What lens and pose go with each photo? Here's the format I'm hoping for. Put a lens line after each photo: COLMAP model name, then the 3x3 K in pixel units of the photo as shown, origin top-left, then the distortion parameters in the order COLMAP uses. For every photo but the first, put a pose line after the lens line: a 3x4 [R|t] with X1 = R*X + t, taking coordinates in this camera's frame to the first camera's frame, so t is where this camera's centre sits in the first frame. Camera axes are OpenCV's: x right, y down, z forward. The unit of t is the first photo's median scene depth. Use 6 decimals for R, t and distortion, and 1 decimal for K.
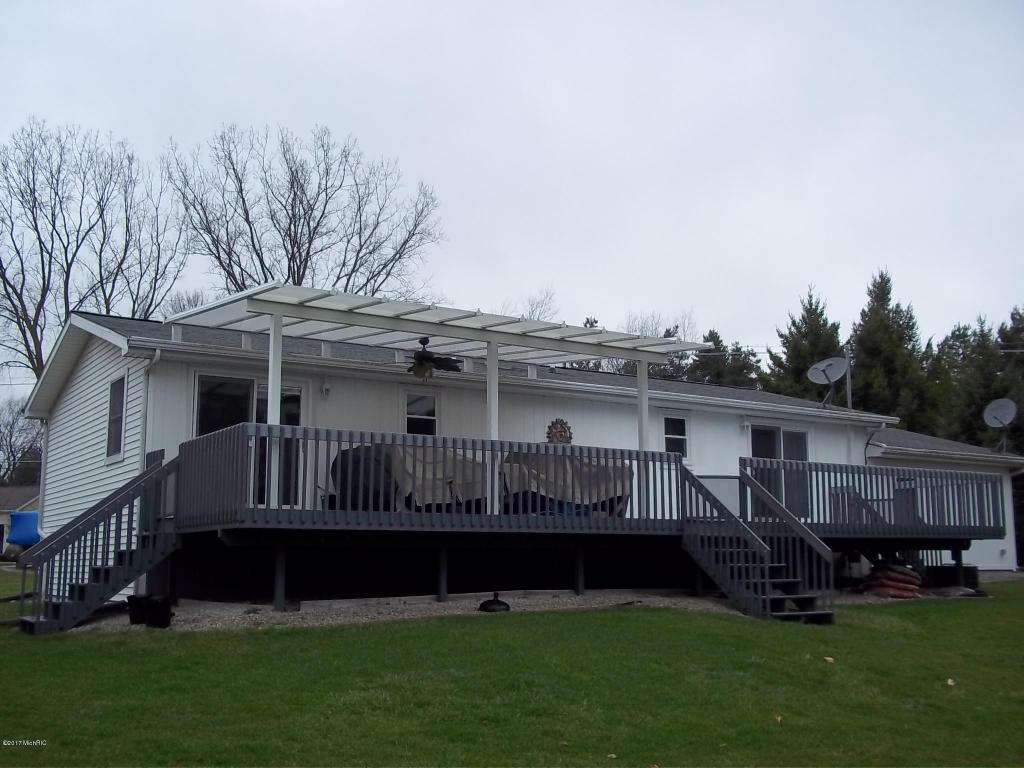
lens RADIAL K [[1101.0, 0, 508.4], [0, 1101.0, 381.2], [0, 0, 1]] dist [0.009782, 0.000000]
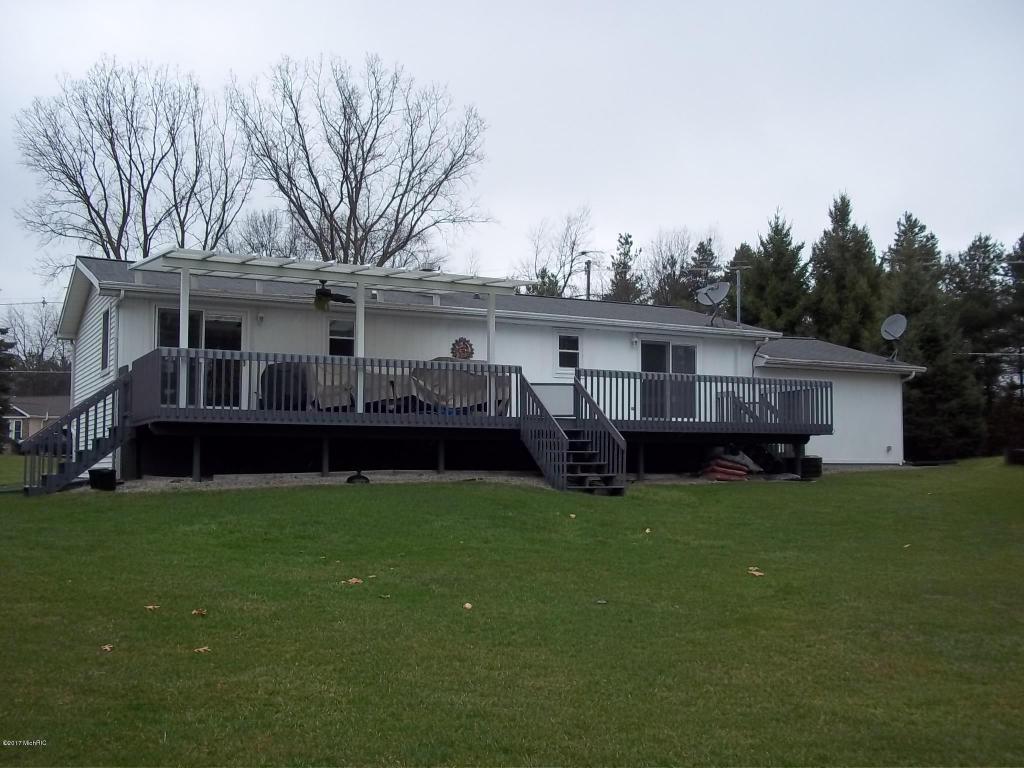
lens RADIAL K [[1101.0, 0, 514.7], [0, 1101.0, 387.3], [0, 0, 1]] dist [0.009782, 0.000000]
pose [[0.995904, -0.001971, -0.090399, 0.164257], [0.010128, 0.995902, 0.089869, -0.015976], [0.089852, -0.090416, 0.991843, -0.173377]]
